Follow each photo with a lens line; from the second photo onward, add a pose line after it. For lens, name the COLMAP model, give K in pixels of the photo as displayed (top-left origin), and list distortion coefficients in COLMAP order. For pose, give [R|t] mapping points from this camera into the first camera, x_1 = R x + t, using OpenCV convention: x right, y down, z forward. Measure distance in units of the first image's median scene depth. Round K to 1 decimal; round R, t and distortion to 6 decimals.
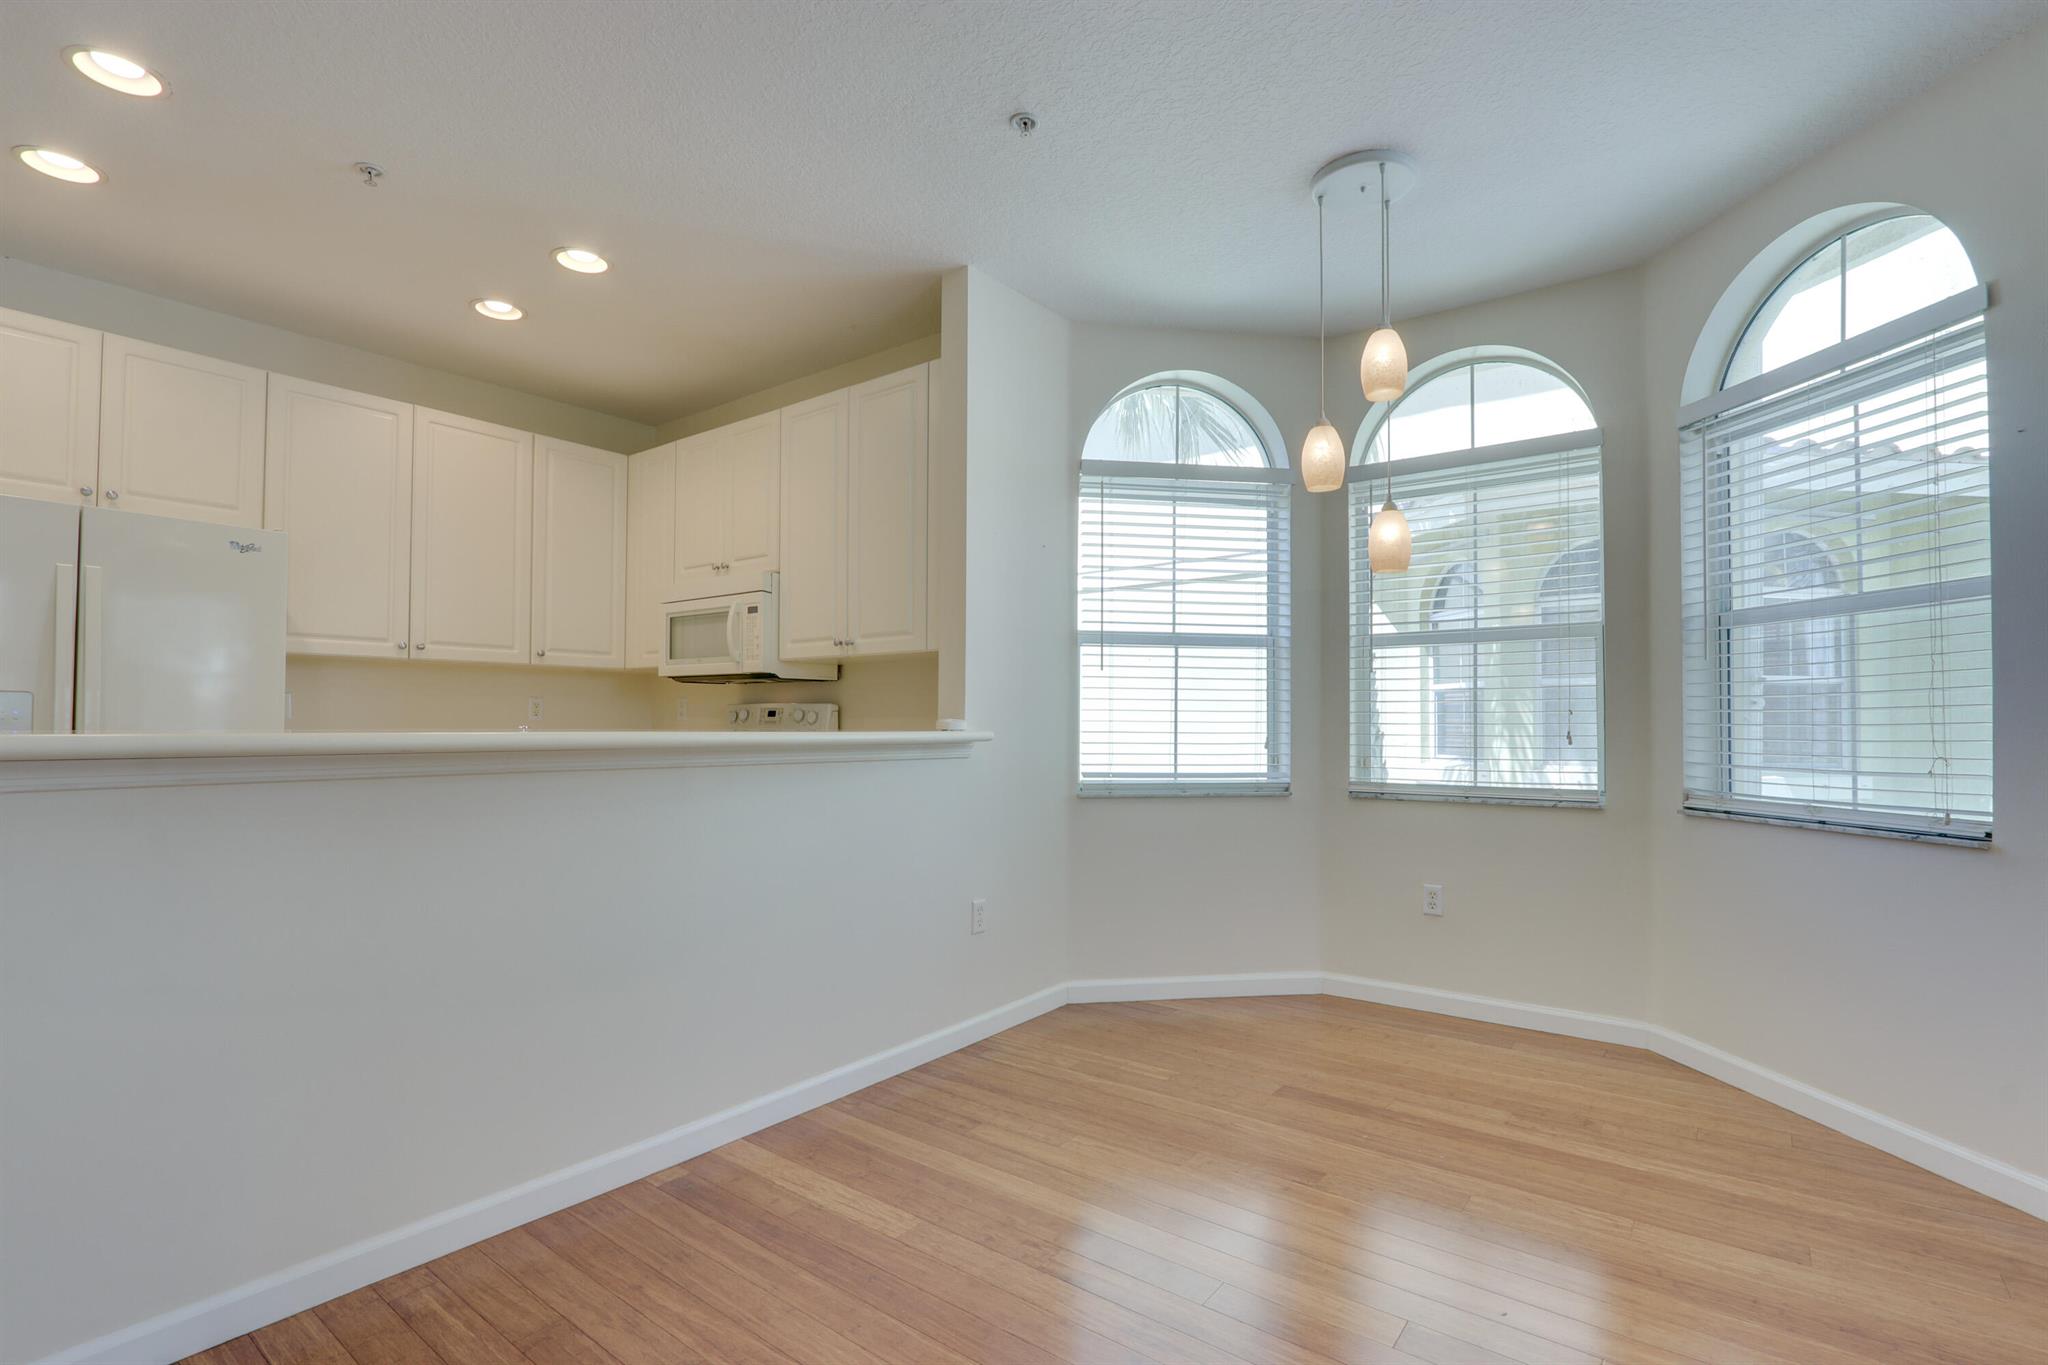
lens RADIAL K [[966.0, 0, 1019.0], [0, 966.0, 689.2], [0, 0, 1]] dist [0.001055, 0.000245]
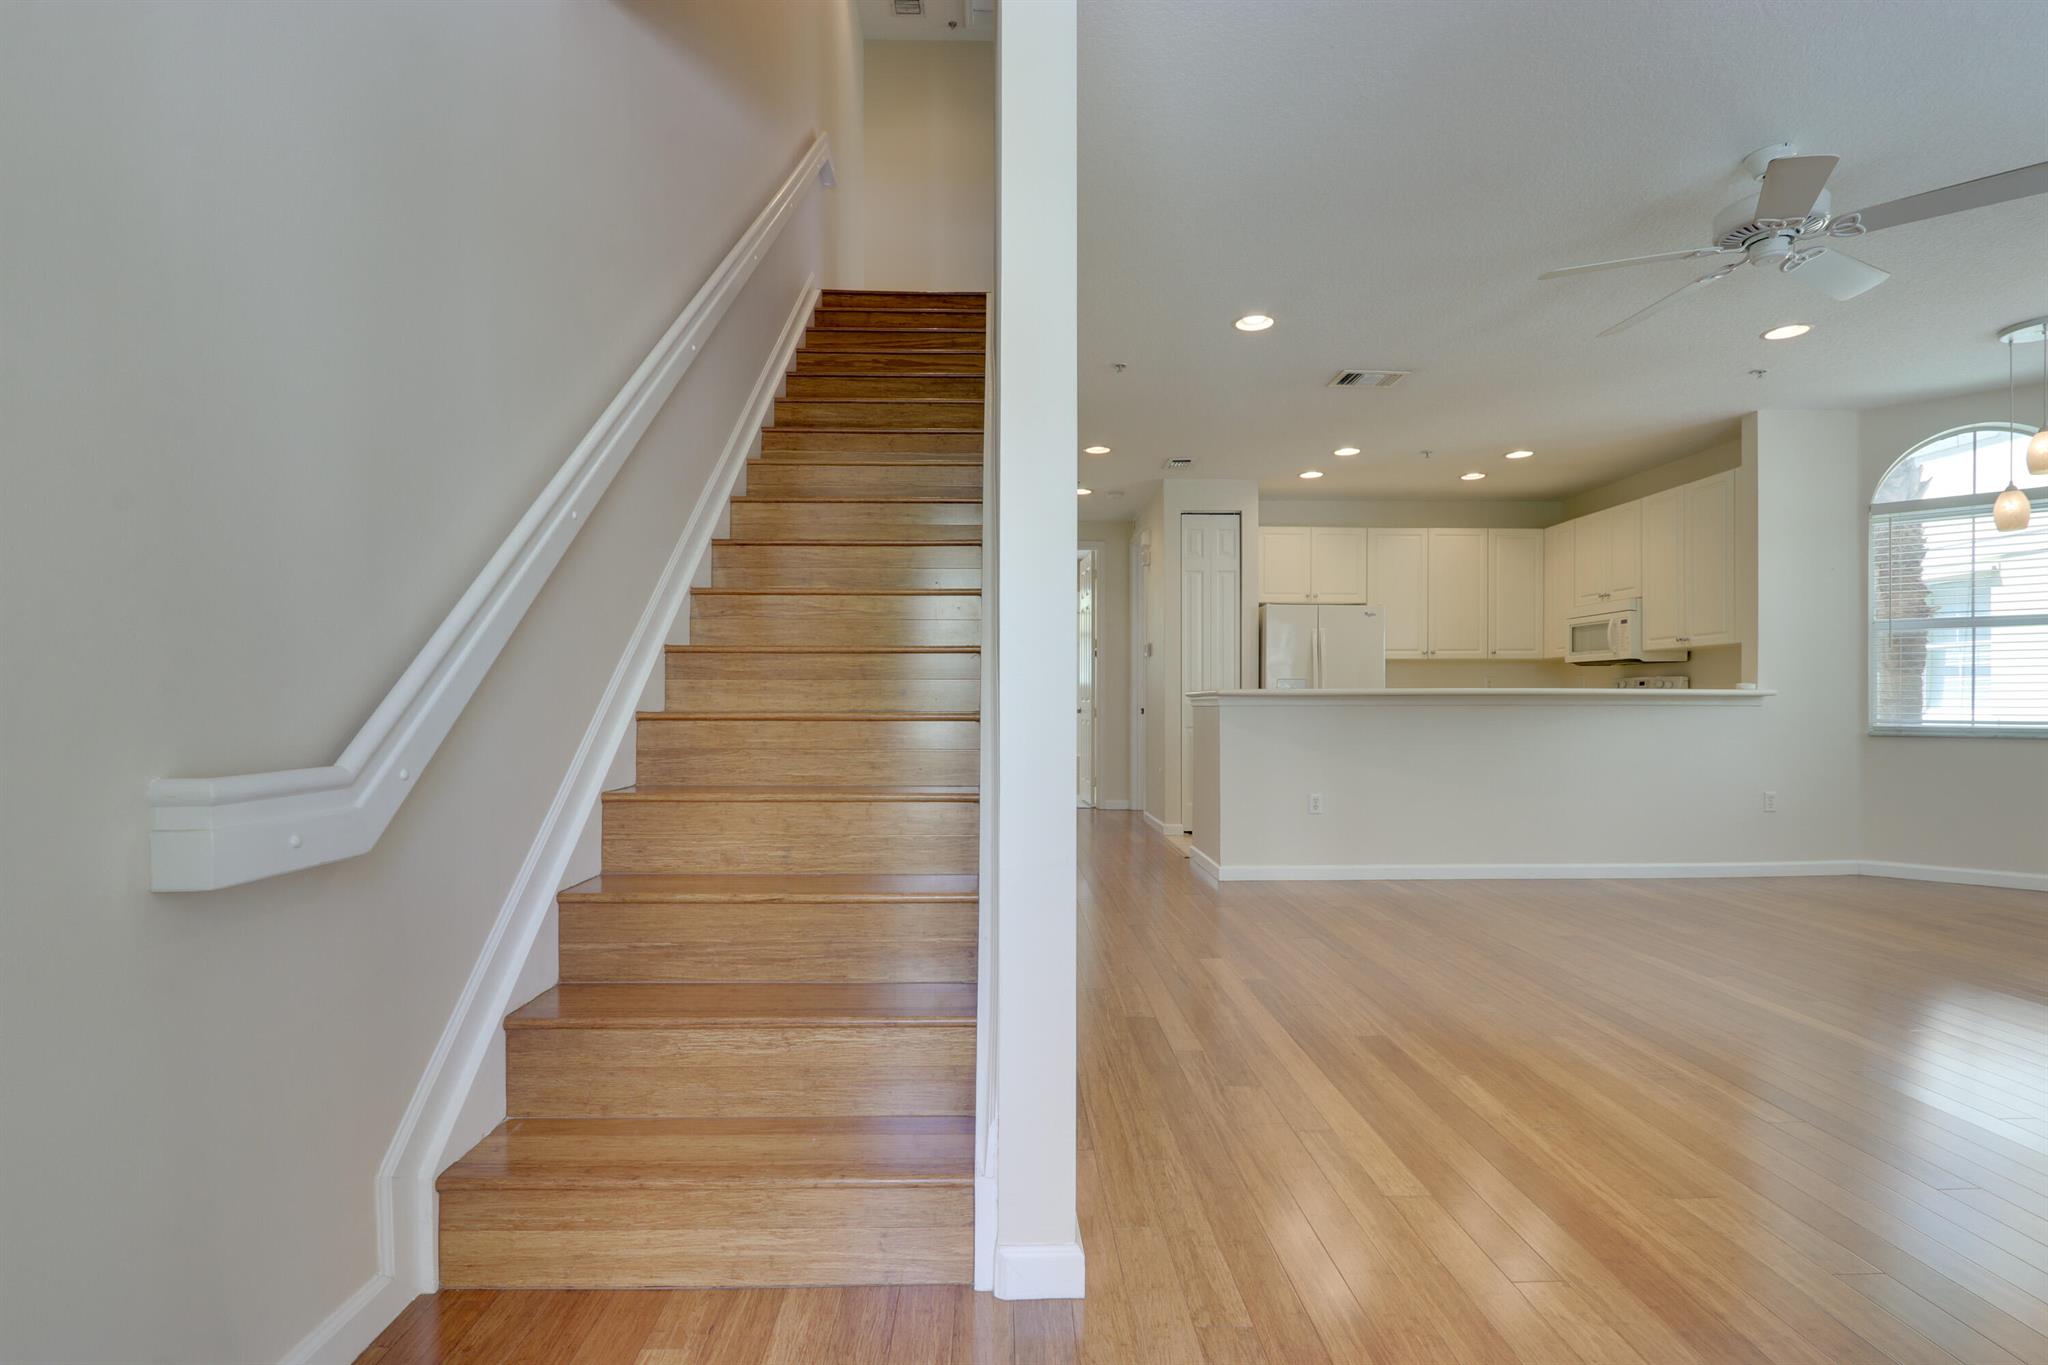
lens RADIAL K [[945.4, 0, 1021.5], [0, 945.4, 712.9], [0, 0, 1]] dist [-0.013824, 0.000881]
pose [[0.630583, 0.003413, -0.776114, 0.328927], [0.029062, 0.999185, 0.028007, 0.000301], [0.775577, -0.040216, 0.629970, -0.838769]]
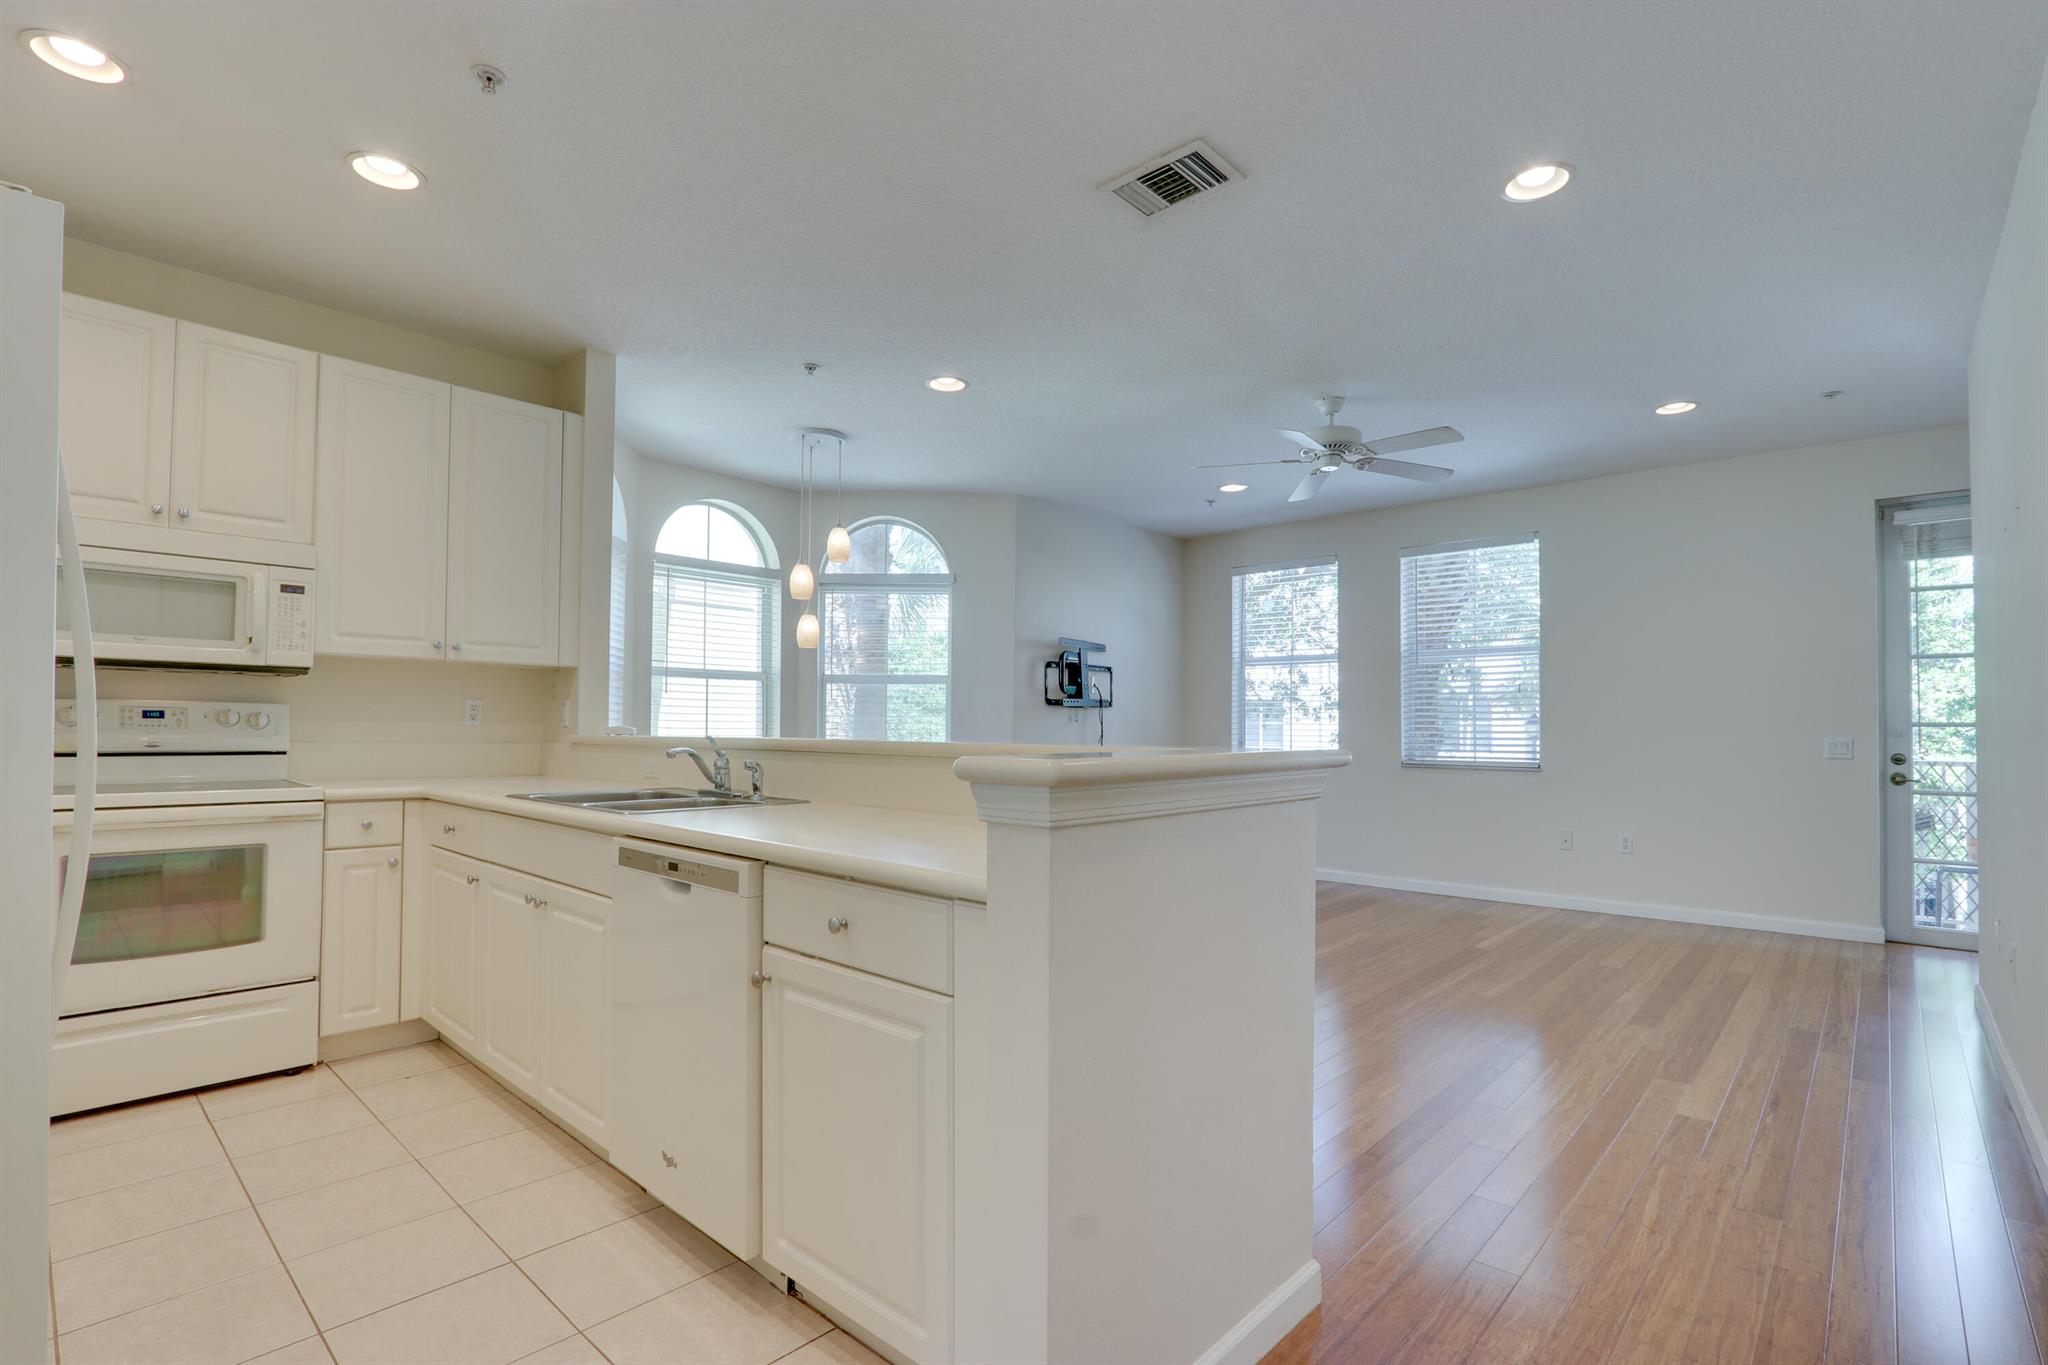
lens RADIAL K [[945.4, 0, 1021.5], [0, 945.4, 712.9], [0, 0, 1]] dist [-0.013824, 0.000881]
pose [[0.085405, 0.018869, 0.996168, -1.000300], [-0.039880, 0.999084, -0.015505, 0.009083], [-0.995548, -0.038403, 0.086080, 0.319457]]
